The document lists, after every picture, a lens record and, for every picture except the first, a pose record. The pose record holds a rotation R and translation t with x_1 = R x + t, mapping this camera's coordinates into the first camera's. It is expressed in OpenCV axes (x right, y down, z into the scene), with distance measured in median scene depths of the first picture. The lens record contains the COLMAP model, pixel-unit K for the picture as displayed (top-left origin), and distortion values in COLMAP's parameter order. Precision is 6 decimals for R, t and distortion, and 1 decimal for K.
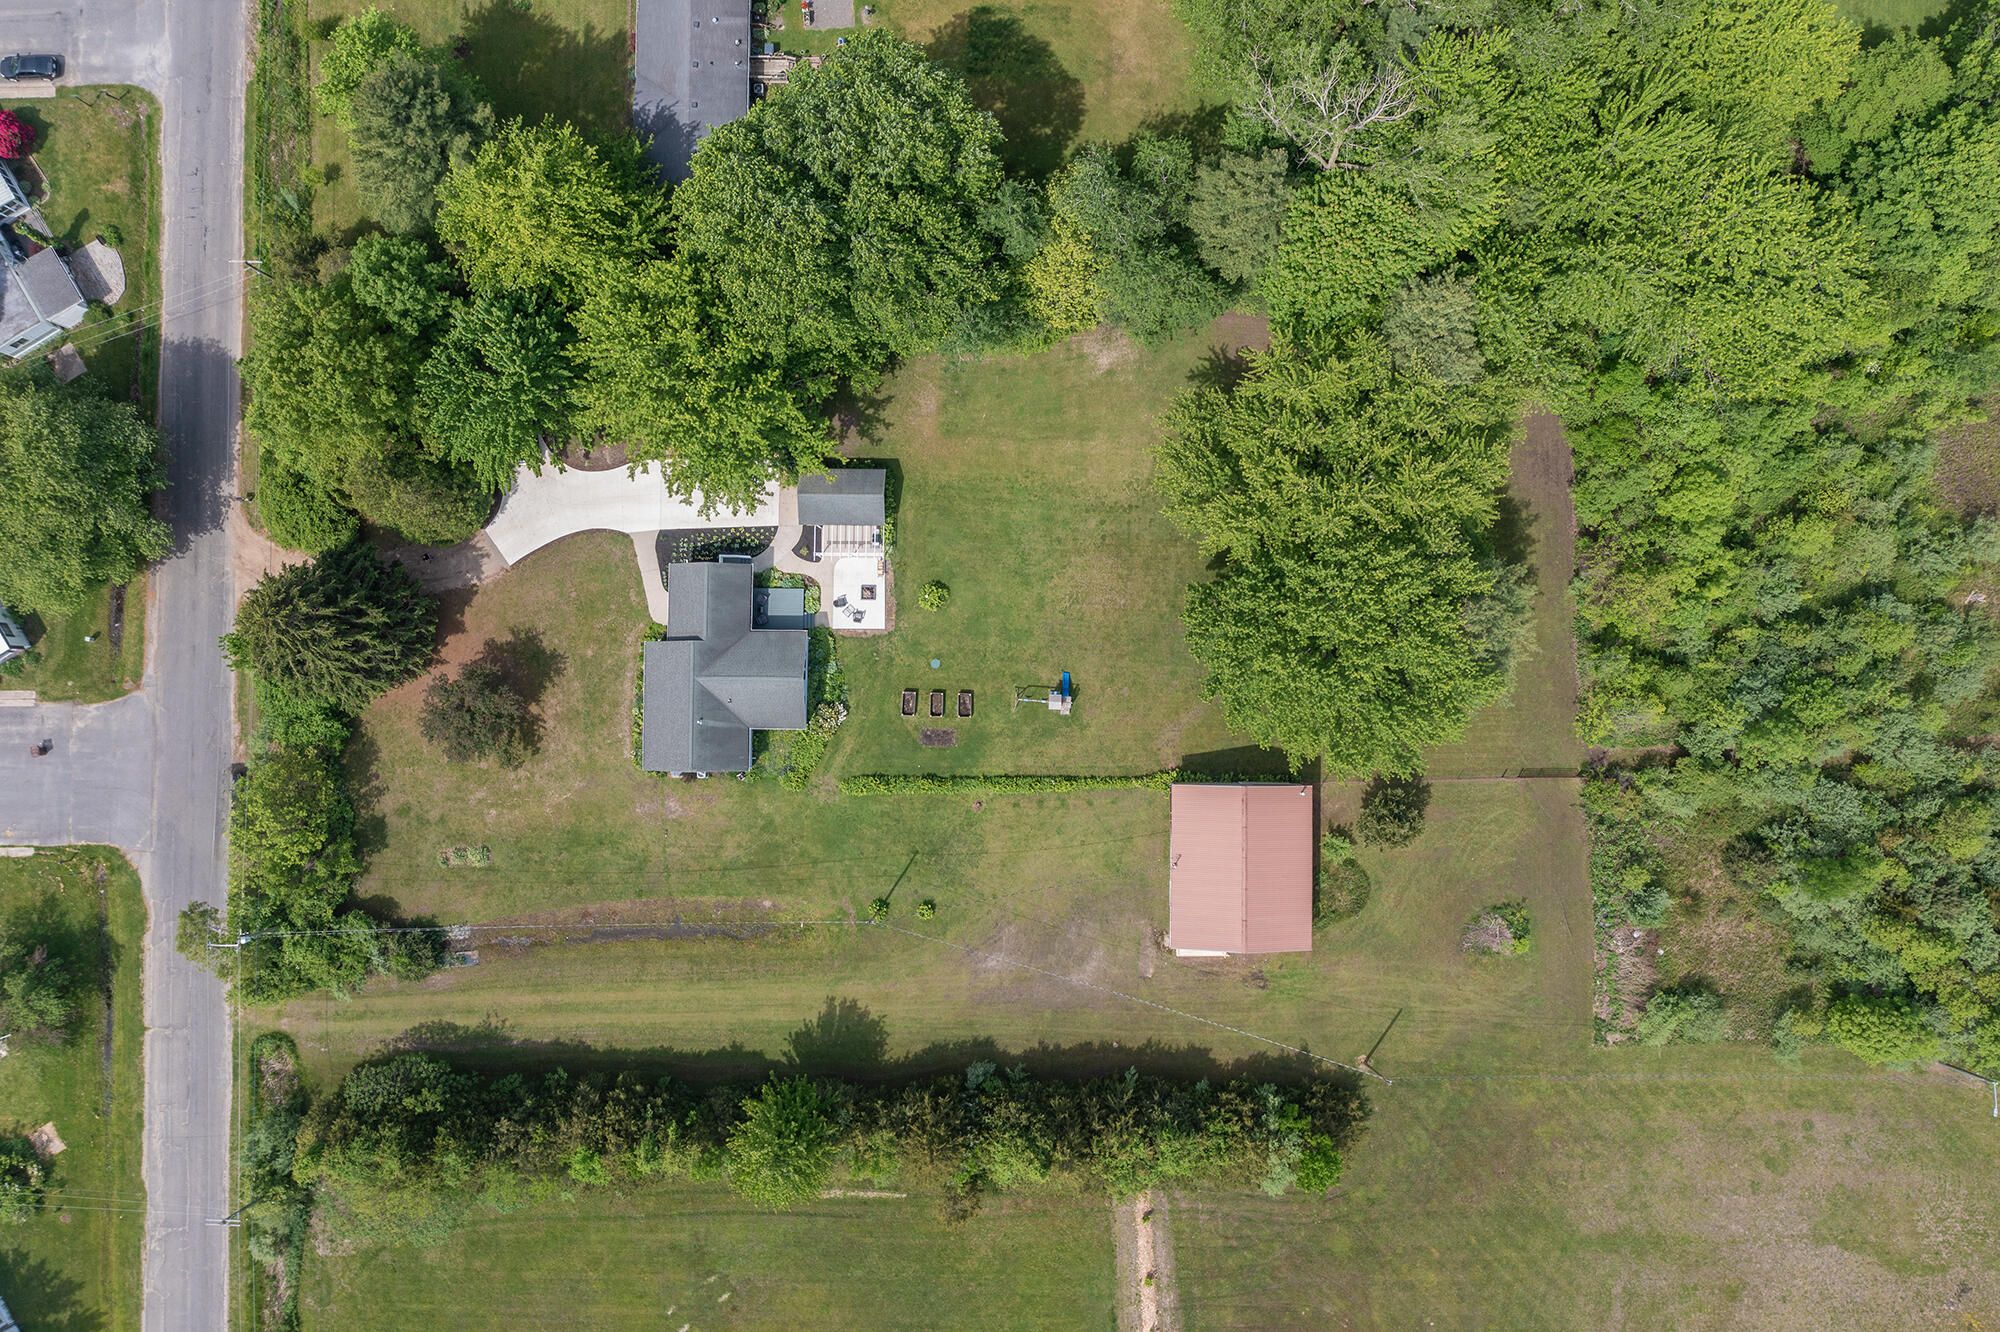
lens RADIAL K [[1594.9, 0, 1001.3], [0, 1594.9, 659.5], [0, 0, 1]] dist [-0.011215, -0.001172]
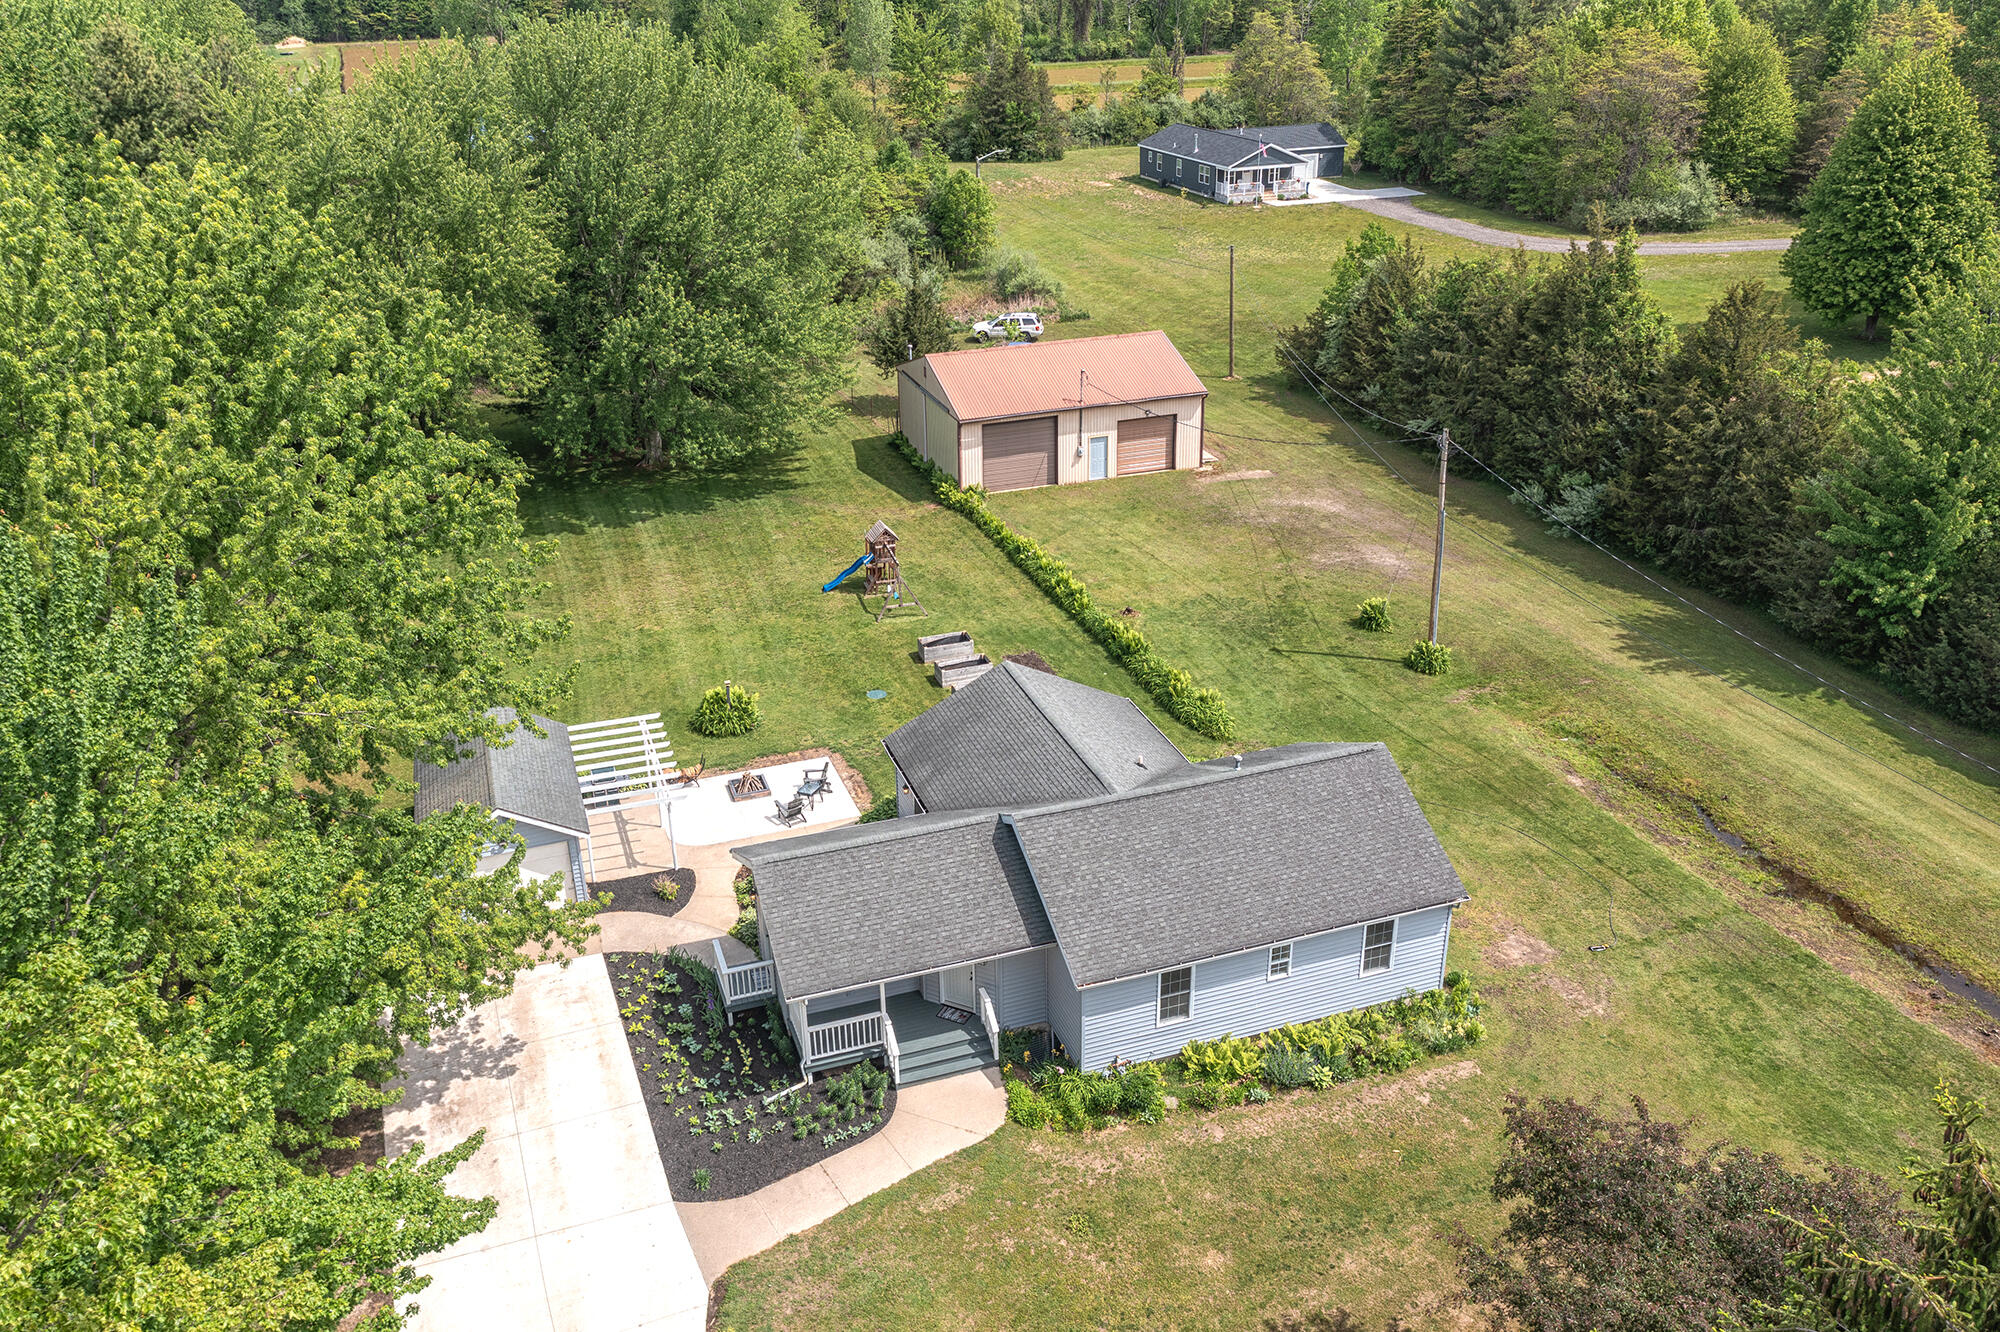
lens RADIAL K [[1590.5, 0, 1000.0], [0, 1590.5, 666.0], [0, 0, 1]] dist [-0.006167, -0.002289]
pose [[-0.338824, -0.371305, 0.864483, -0.429946], [0.940729, -0.118943, 0.317620, -0.104103], [-0.015109, 0.920861, 0.389598, 0.820673]]
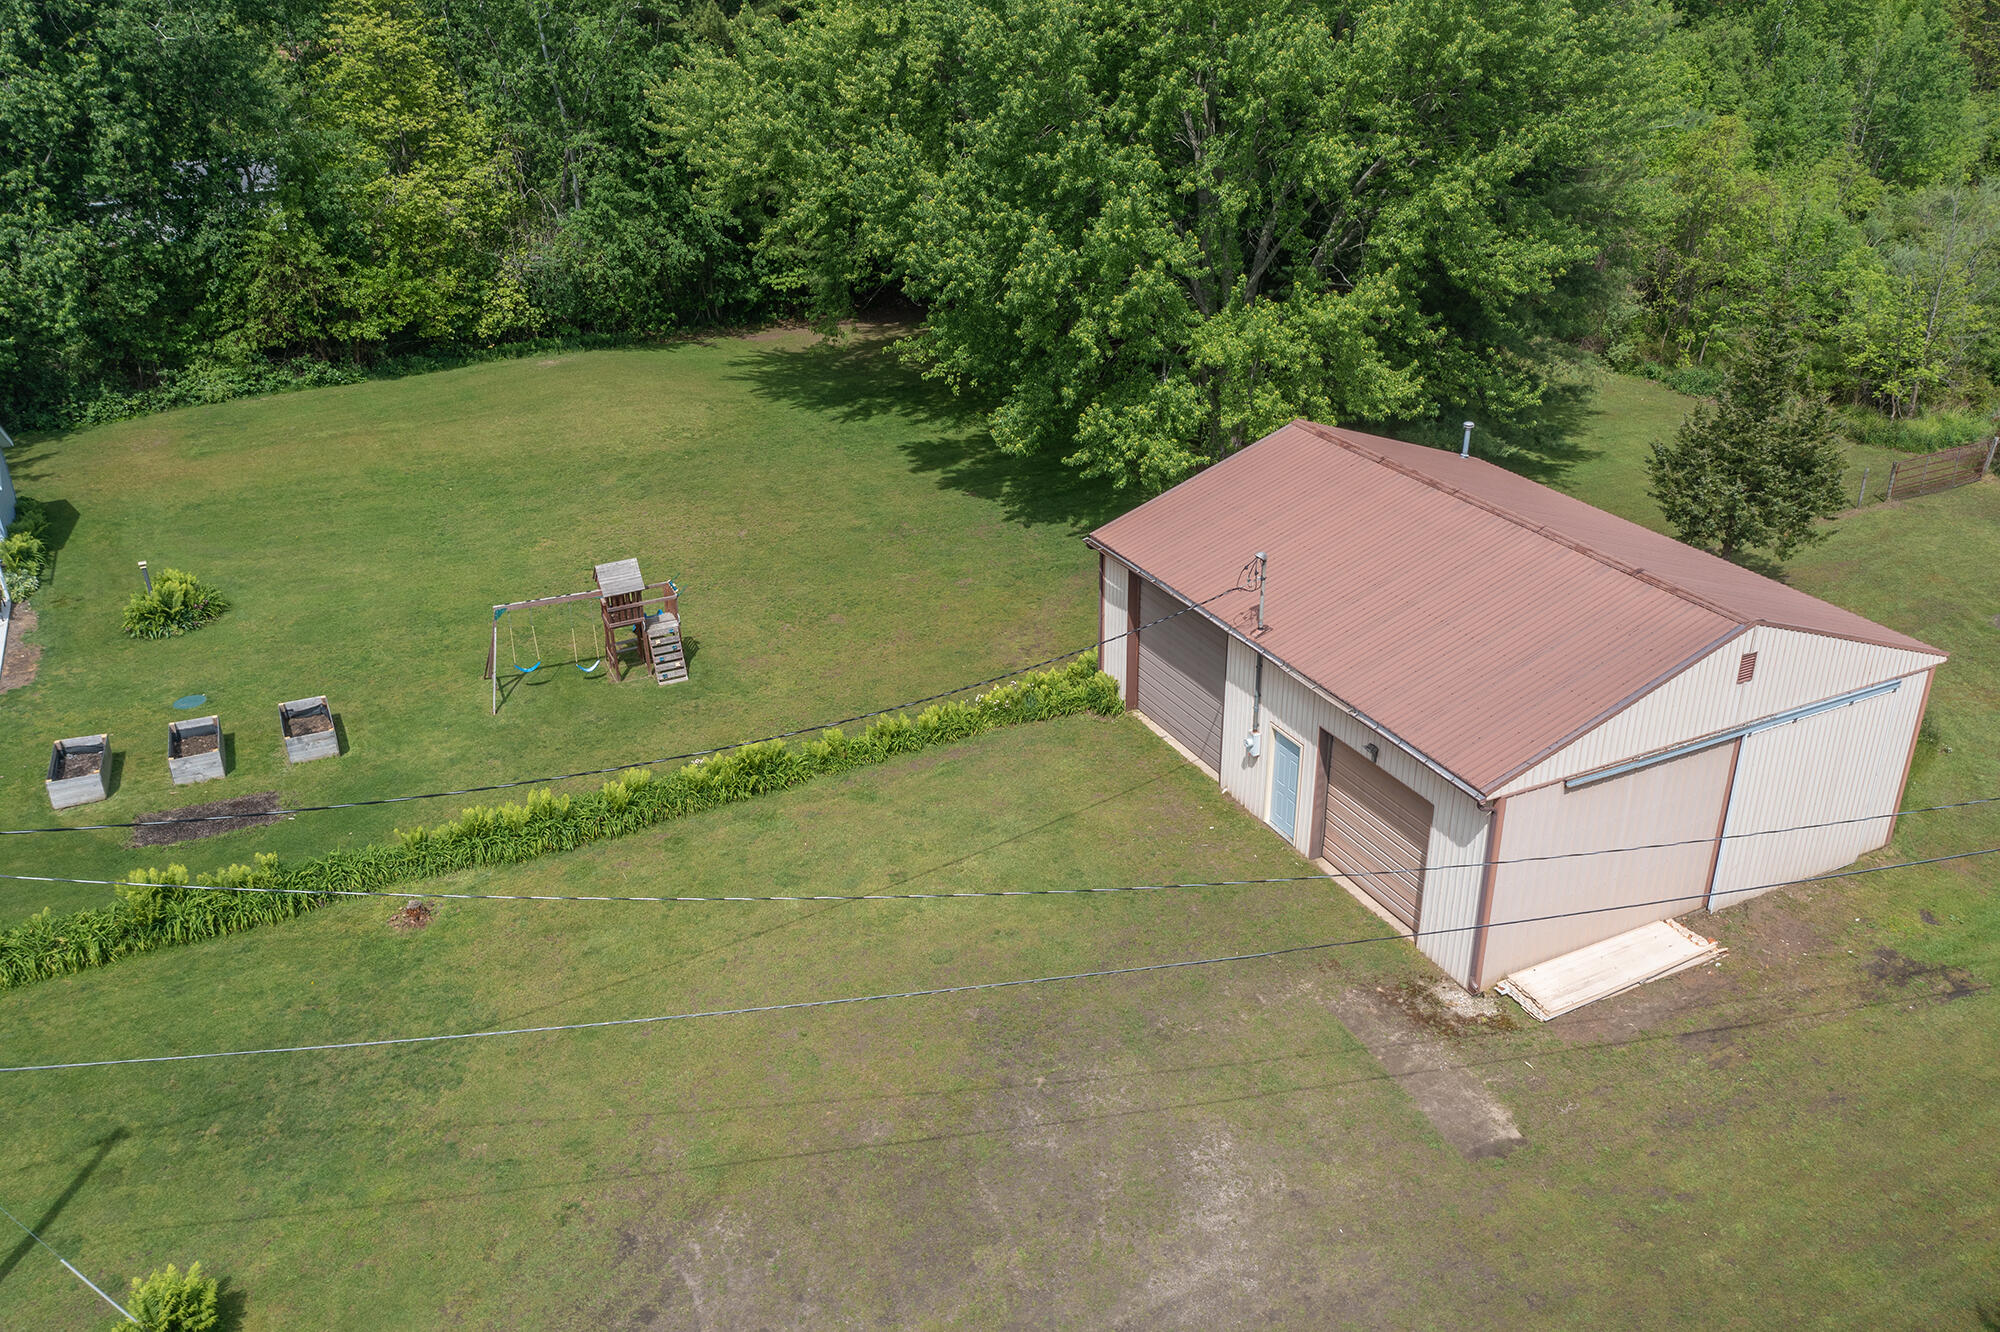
lens RADIAL K [[1594.9, 0, 1001.3], [0, 1594.9, 659.5], [0, 0, 1]] dist [-0.011215, -0.001172]
pose [[0.895262, -0.182470, 0.406461, -0.025183], [0.444767, 0.419748, -0.791198, 0.292298], [-0.026241, 0.889110, 0.456941, 0.857458]]
